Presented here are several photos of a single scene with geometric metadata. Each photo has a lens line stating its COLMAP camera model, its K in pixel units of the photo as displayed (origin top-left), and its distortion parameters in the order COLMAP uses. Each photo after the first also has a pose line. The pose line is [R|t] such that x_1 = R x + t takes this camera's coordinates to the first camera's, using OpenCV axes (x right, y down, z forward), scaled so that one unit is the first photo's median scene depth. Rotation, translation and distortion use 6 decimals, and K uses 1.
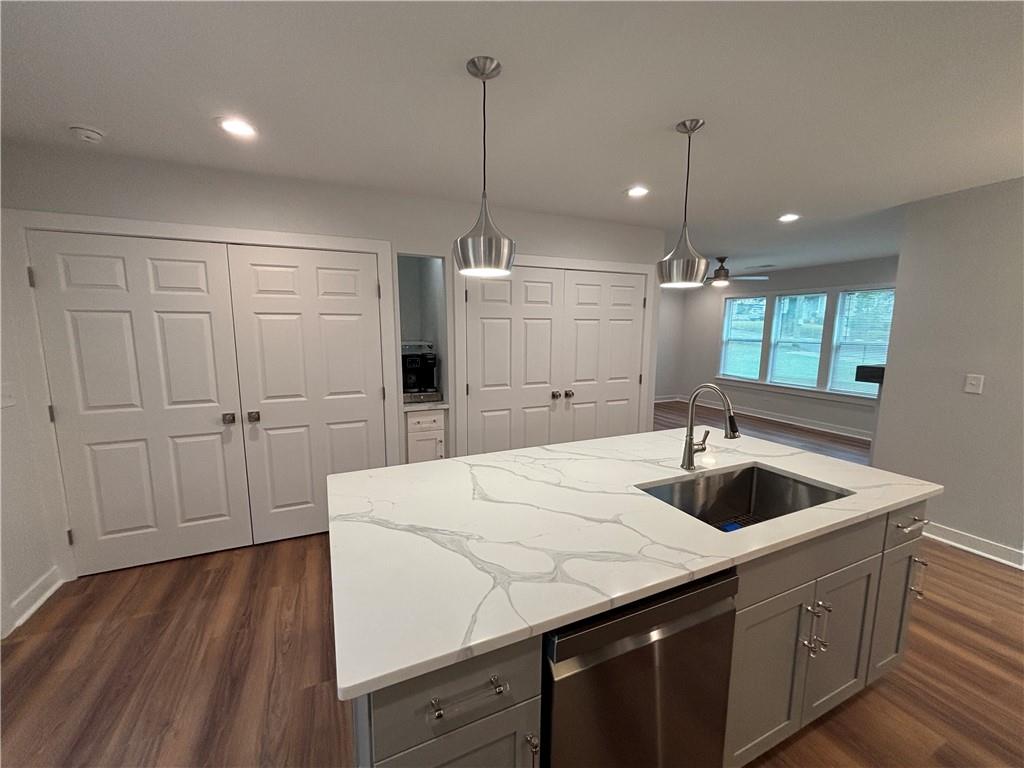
lens RADIAL K [[404.8, 0, 512.0], [0, 404.8, 384.0], [0, 0, 1]] dist [0.000781, 0.000034]
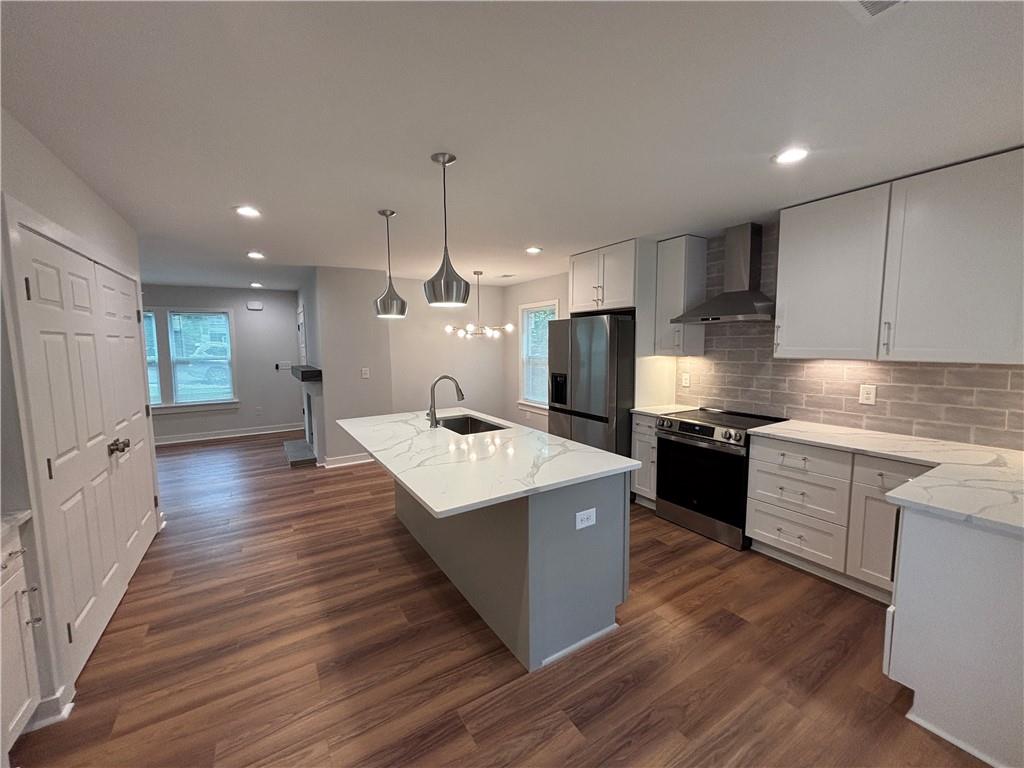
lens RADIAL K [[412.9, 0, 514.5], [0, 412.9, 383.2], [0, 0, 1]] dist [-0.000222, -0.000047]
pose [[-0.129354, -0.098291, 0.986715, -1.207414], [0.146216, 0.982307, 0.117020, -0.119066], [-0.980759, 0.159410, -0.112694, 0.796581]]
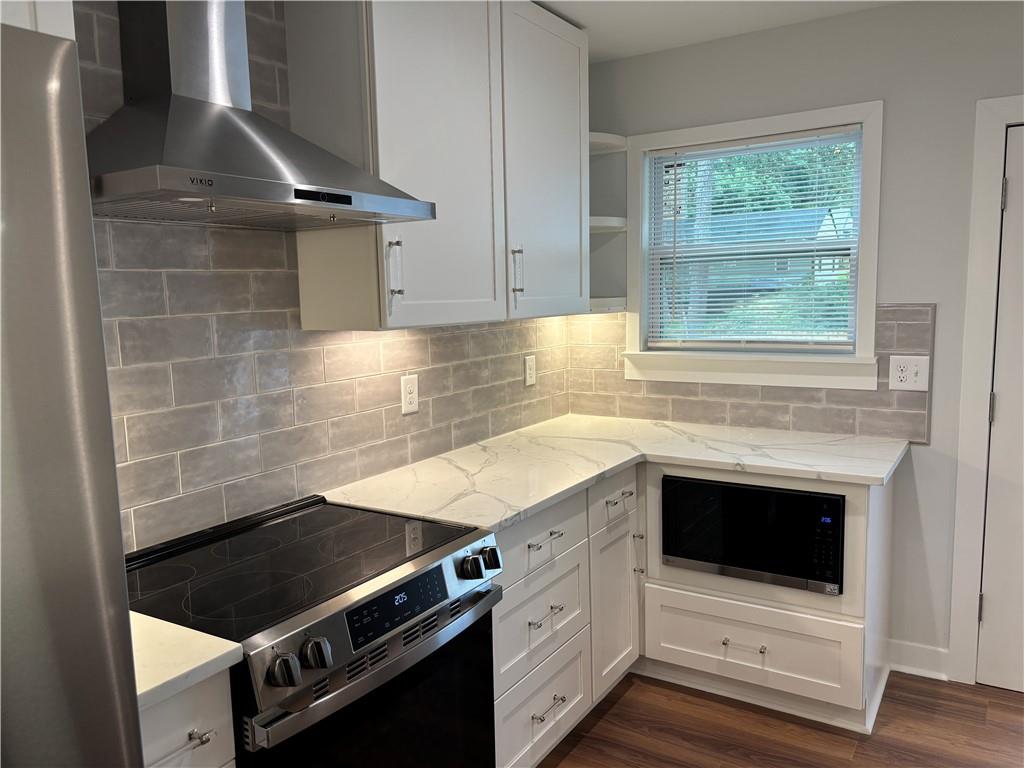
lens RADIAL K [[761.2, 0, 512.0], [0, 761.2, 384.0], [0, 0, 1]] dist [0.013644, -0.001852]
pose [[-0.841261, 0.080648, -0.534579, 0.656063], [-0.056882, 0.970119, 0.235869, -0.071959], [0.537628, 0.228835, -0.811536, 0.602585]]
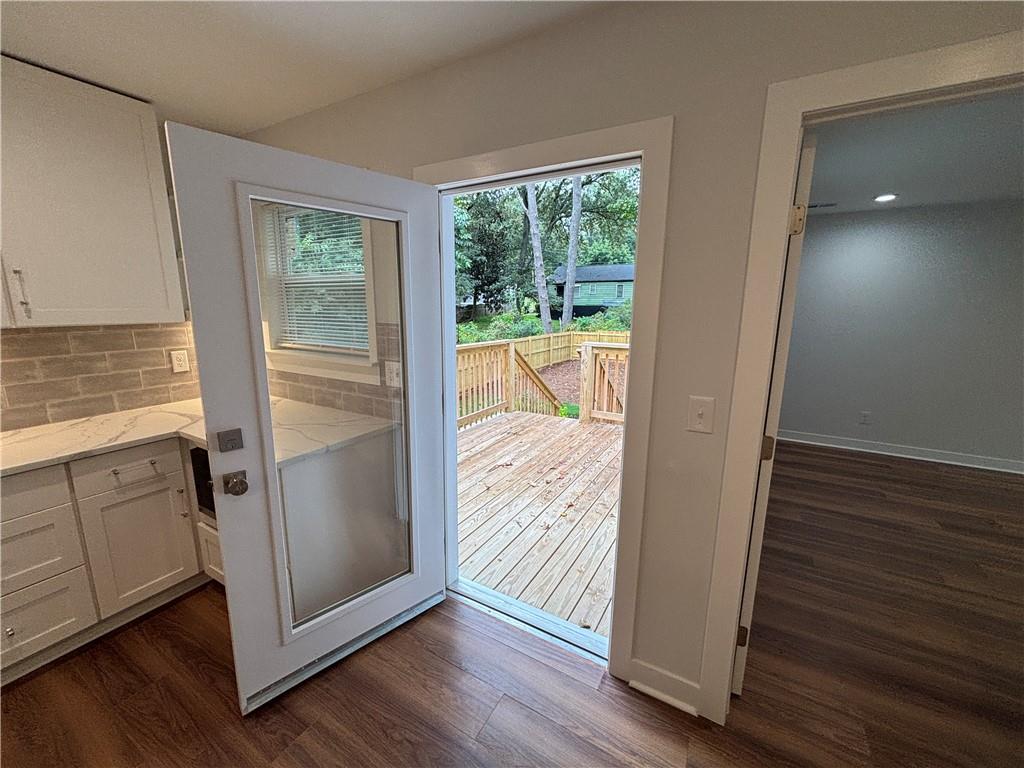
lens RADIAL K [[410.9, 0, 508.9], [0, 410.9, 379.0], [0, 0, 1]] dist [-0.000950, -0.000084]
pose [[-0.815300, 0.092562, -0.571593, -0.404731], [-0.095362, 0.952198, 0.290216, -0.119307], [0.571133, 0.291121, -0.767500, 0.819932]]
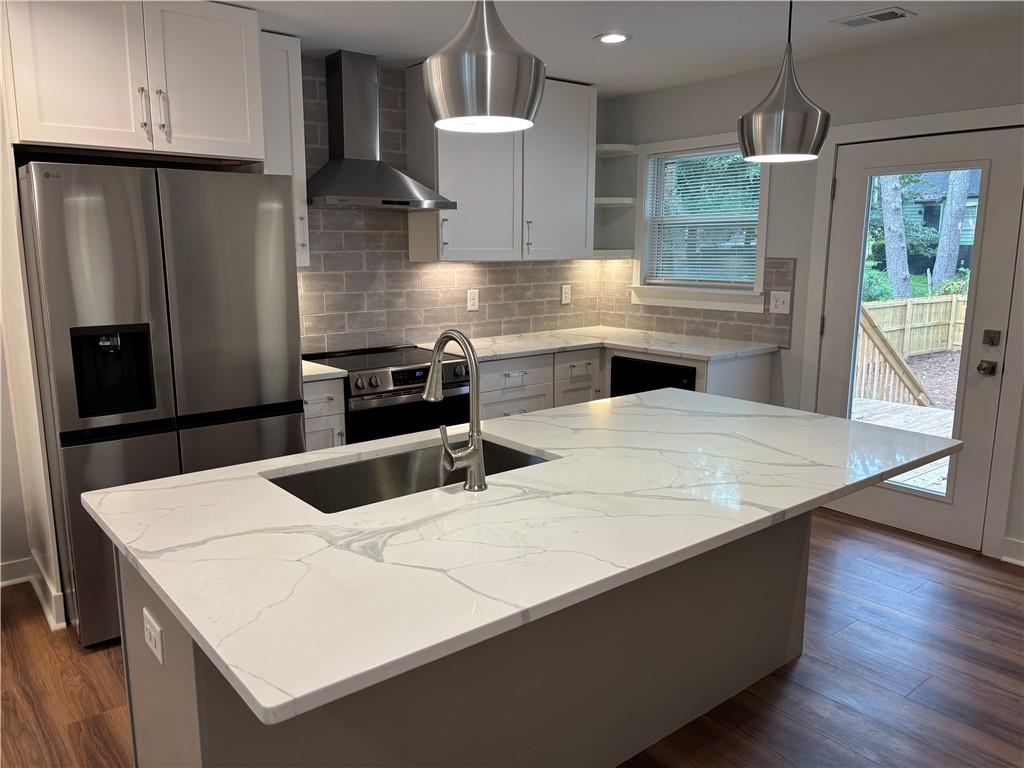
lens RADIAL K [[777.1, 0, 501.5], [0, 777.1, 384.6], [0, 0, 1]] dist [0.029724, -0.005709]
pose [[-0.969326, 0.040988, -0.242335, 0.620751], [-0.037139, 0.950246, 0.309278, -0.250538], [0.242954, 0.308792, -0.919576, 1.856504]]
